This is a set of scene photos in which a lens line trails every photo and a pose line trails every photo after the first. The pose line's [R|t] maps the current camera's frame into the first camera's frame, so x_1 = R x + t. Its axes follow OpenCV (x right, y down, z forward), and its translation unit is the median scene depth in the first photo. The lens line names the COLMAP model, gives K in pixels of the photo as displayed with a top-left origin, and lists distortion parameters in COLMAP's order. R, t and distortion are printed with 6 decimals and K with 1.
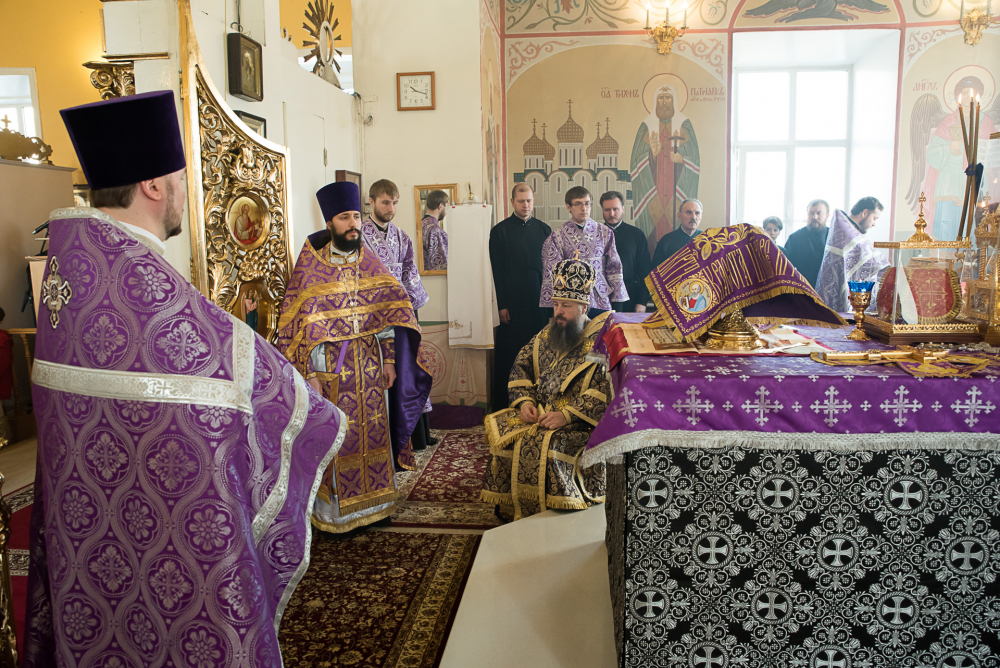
lens RADIAL K [[699.2, 0, 500.0], [0, 699.2, 334.0], [0, 0, 1]] dist [-0.044727, 0.065468]
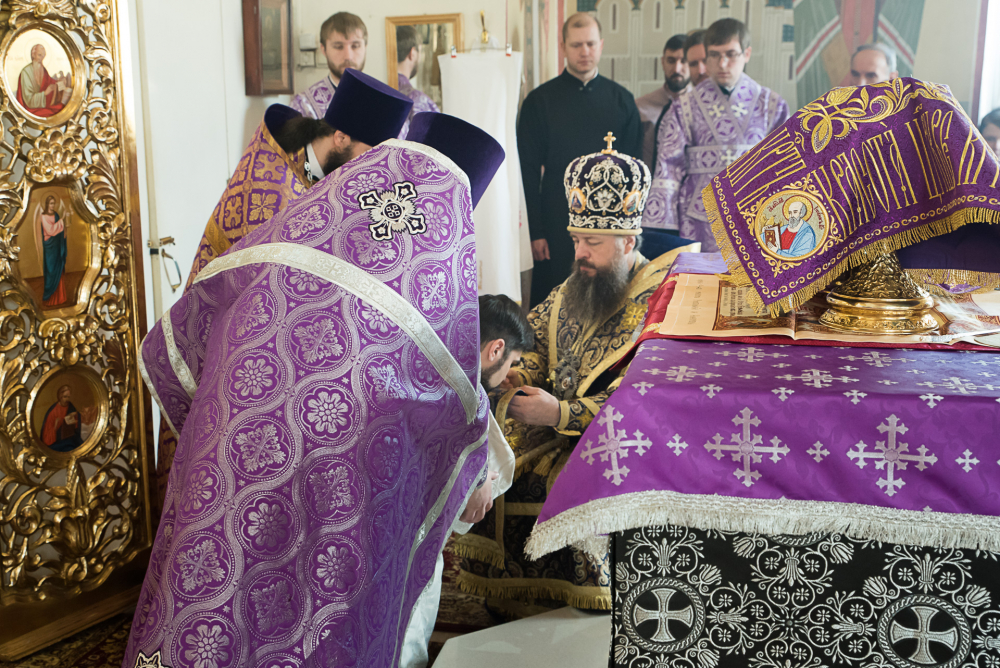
lens RADIAL K [[1146.4, 0, 500.0], [0, 1146.4, 334.0], [0, 0, 1]] dist [-0.005767, 0.260026]
pose [[0.991270, 0.030156, -0.128355, 0.201669], [-0.023589, 0.998349, 0.052381, -0.016546], [0.129723, -0.048895, 0.990344, 0.167446]]
